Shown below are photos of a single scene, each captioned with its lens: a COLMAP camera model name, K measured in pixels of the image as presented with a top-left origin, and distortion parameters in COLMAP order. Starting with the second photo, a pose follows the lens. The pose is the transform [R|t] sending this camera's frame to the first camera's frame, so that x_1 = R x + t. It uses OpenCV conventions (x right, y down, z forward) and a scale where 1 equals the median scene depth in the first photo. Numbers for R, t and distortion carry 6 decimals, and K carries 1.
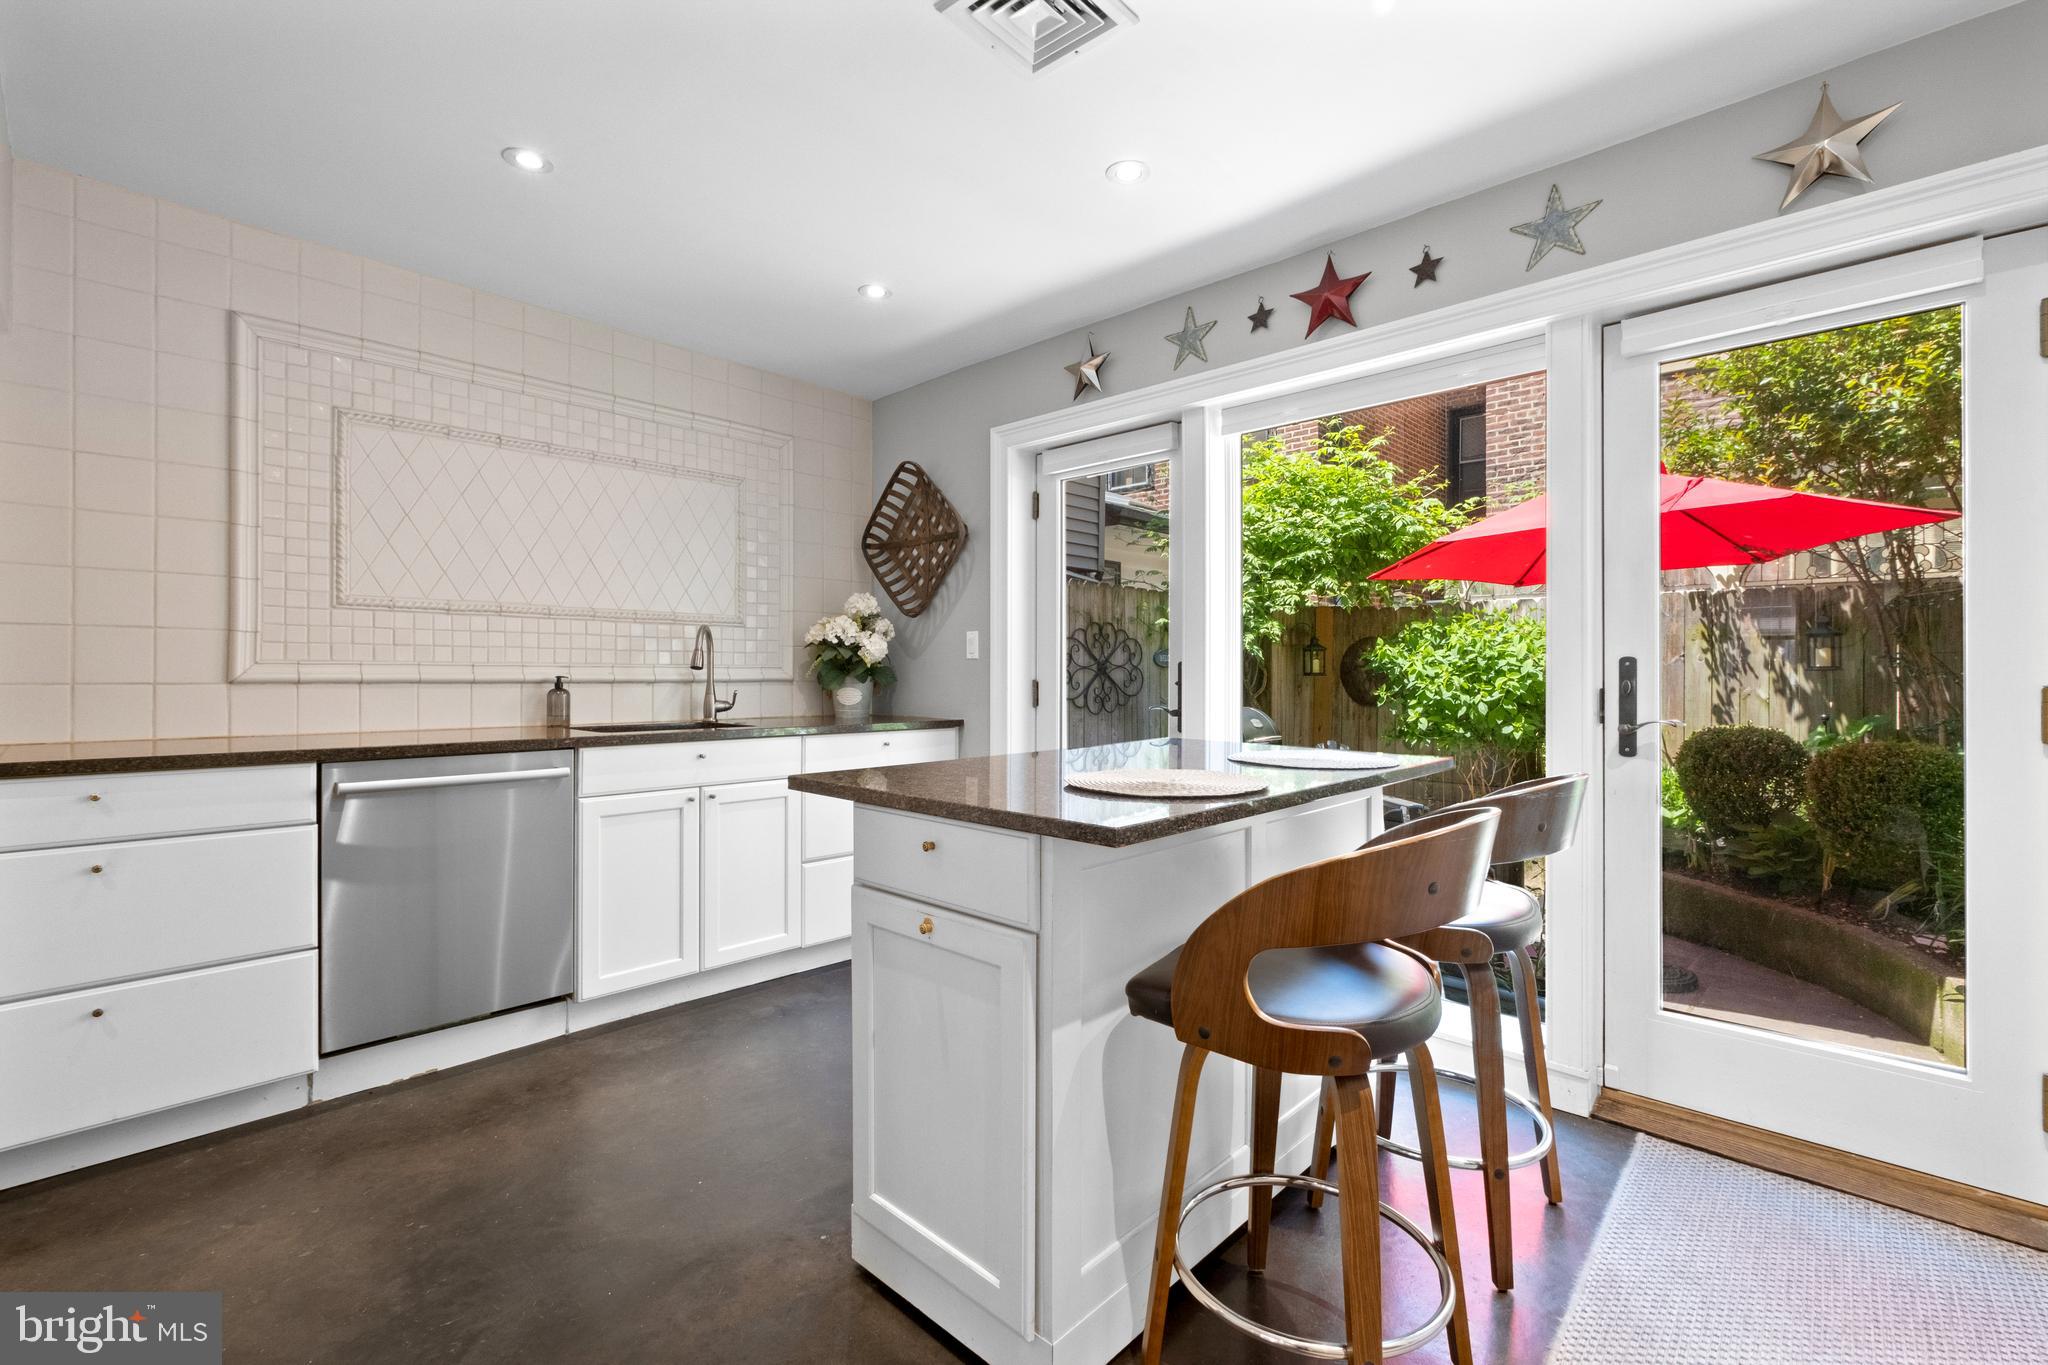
lens RADIAL K [[902.4, 0, 1016.1], [0, 902.4, 673.4], [0, 0, 1]] dist [-0.006471, 0.000861]
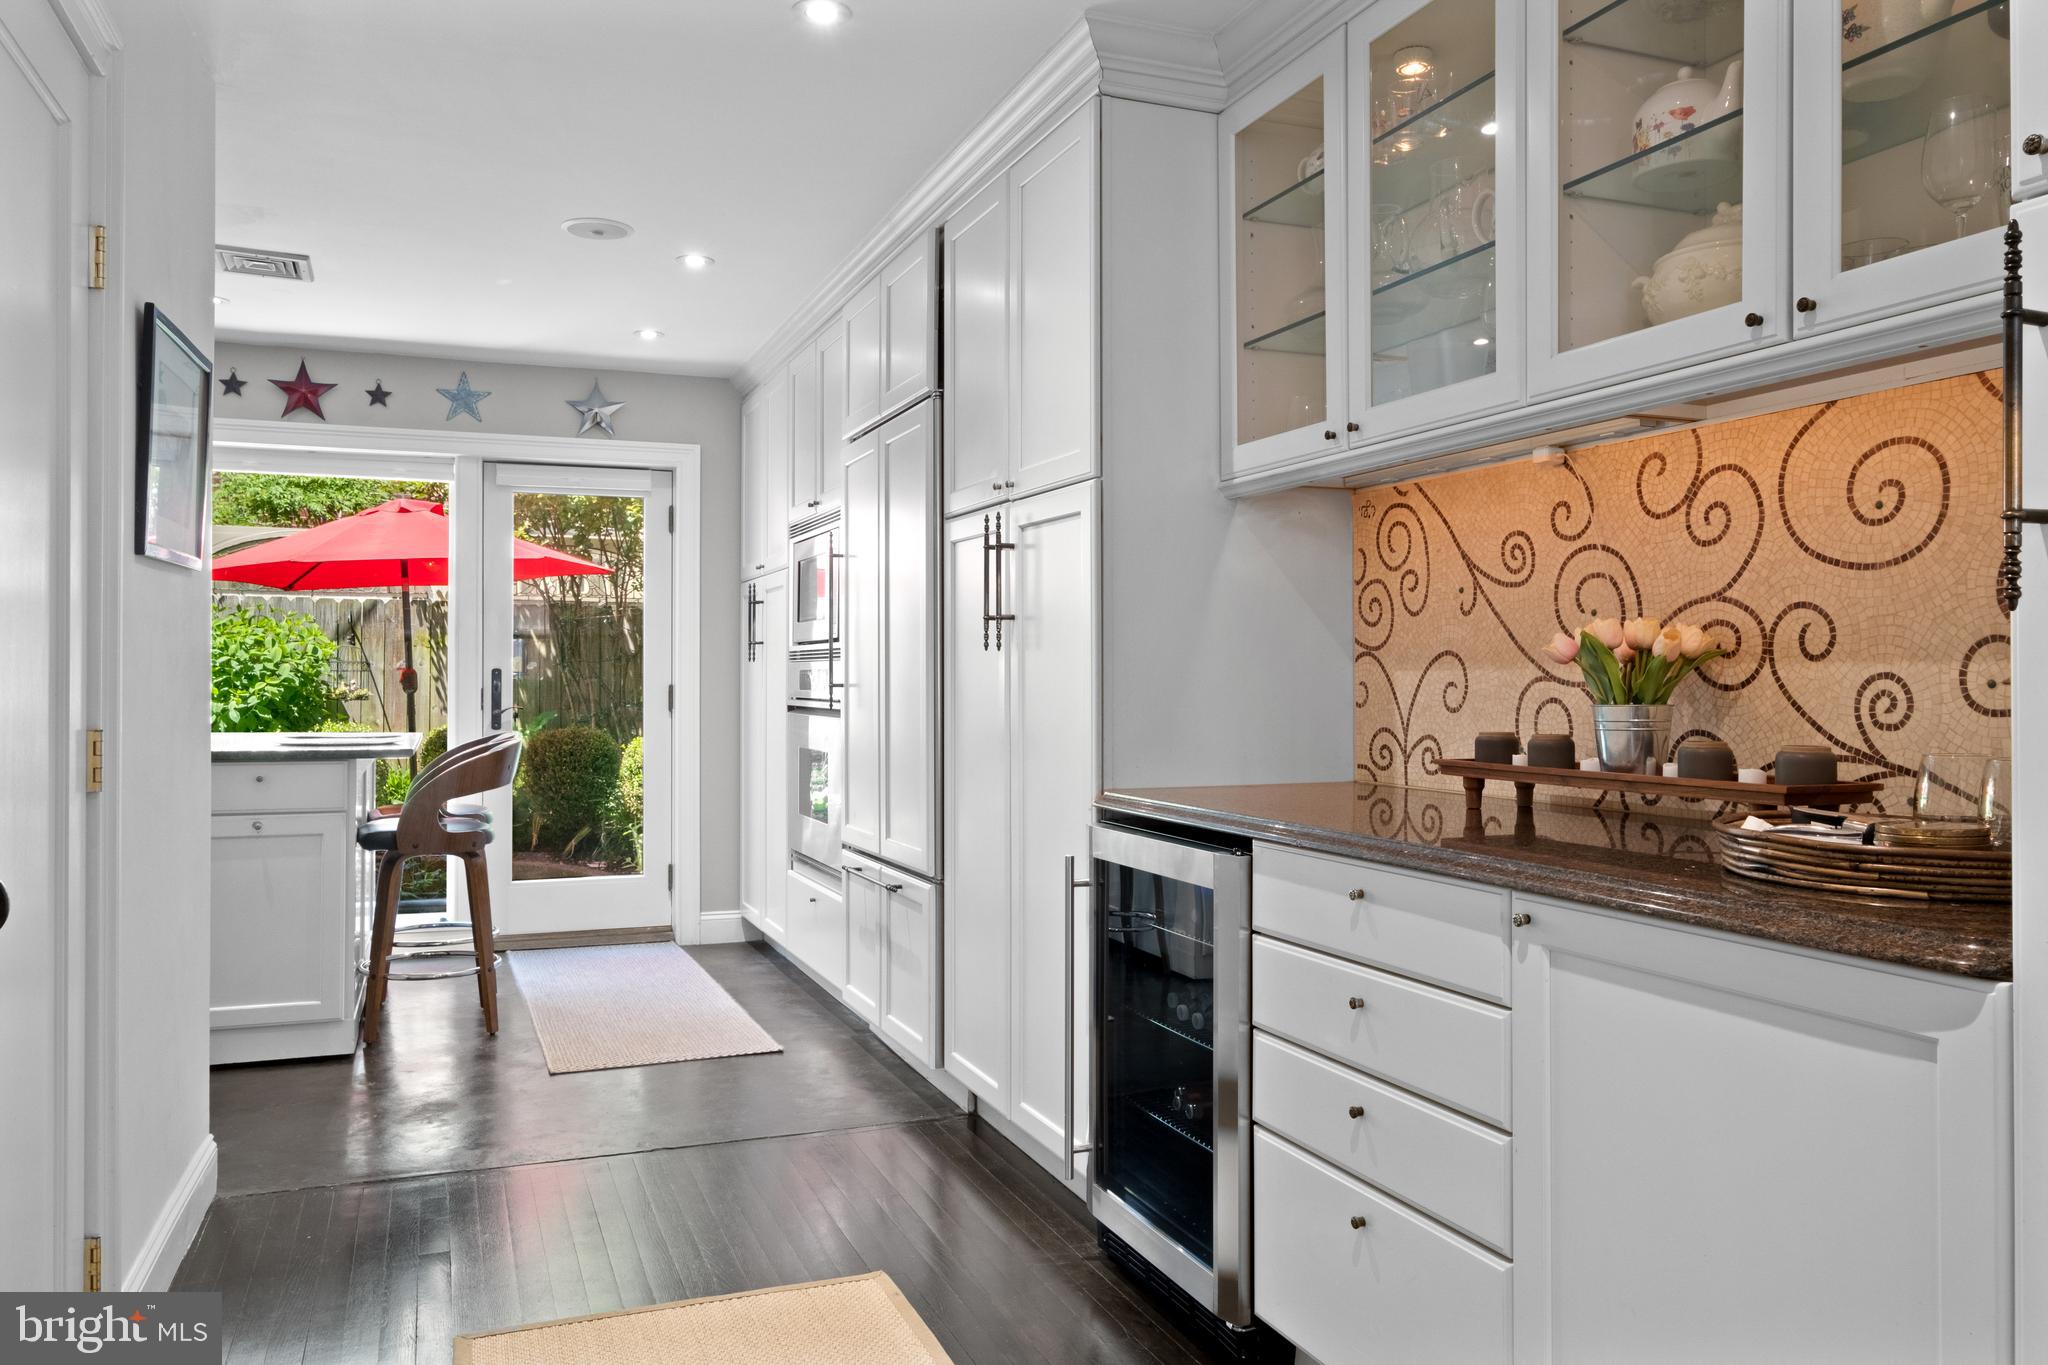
lens RADIAL K [[1509.5, 0, 1021.6], [0, 1509.5, 673.2], [0, 0, 1]] dist [0.039551, 0.003169]
pose [[0.430380, 0.002288, 0.902645, -0.833493], [0.000389, 0.999996, -0.002720, -0.000881], [-0.902648, 0.001521, 0.430377, -0.623459]]
